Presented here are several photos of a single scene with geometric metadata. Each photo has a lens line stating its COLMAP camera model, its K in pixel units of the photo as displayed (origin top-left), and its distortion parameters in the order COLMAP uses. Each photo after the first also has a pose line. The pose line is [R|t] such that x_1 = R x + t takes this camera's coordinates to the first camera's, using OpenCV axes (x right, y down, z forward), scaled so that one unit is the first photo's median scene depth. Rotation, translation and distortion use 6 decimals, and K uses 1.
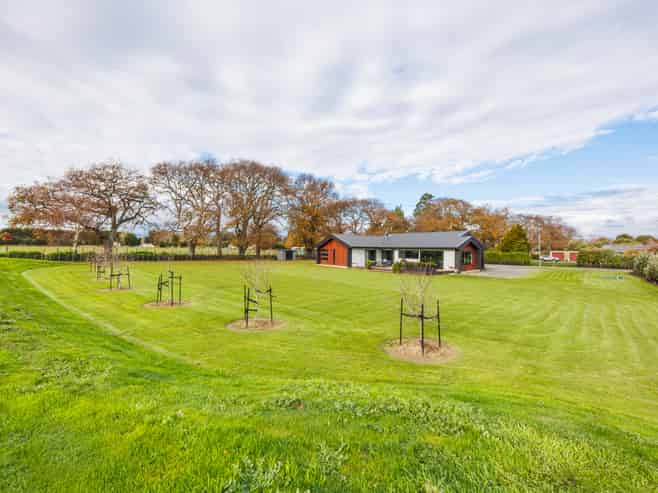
lens RADIAL K [[262.8, 0, 329.0], [0, 262.8, 246.5], [0, 0, 1]] dist [-0.001050, 0.000010]
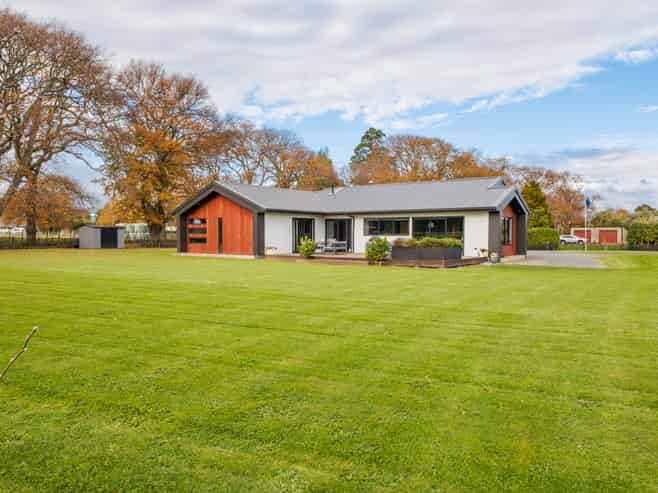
lens RADIAL K [[454.9, 0, 328.1], [0, 454.9, 265.7], [0, 0, 1]] dist [-0.045393, 0.002946]
pose [[0.954625, -0.026861, 0.296598, -0.023544], [0.004308, 0.997065, 0.076432, 0.022591], [-0.297780, -0.071686, 0.951939, 0.153094]]
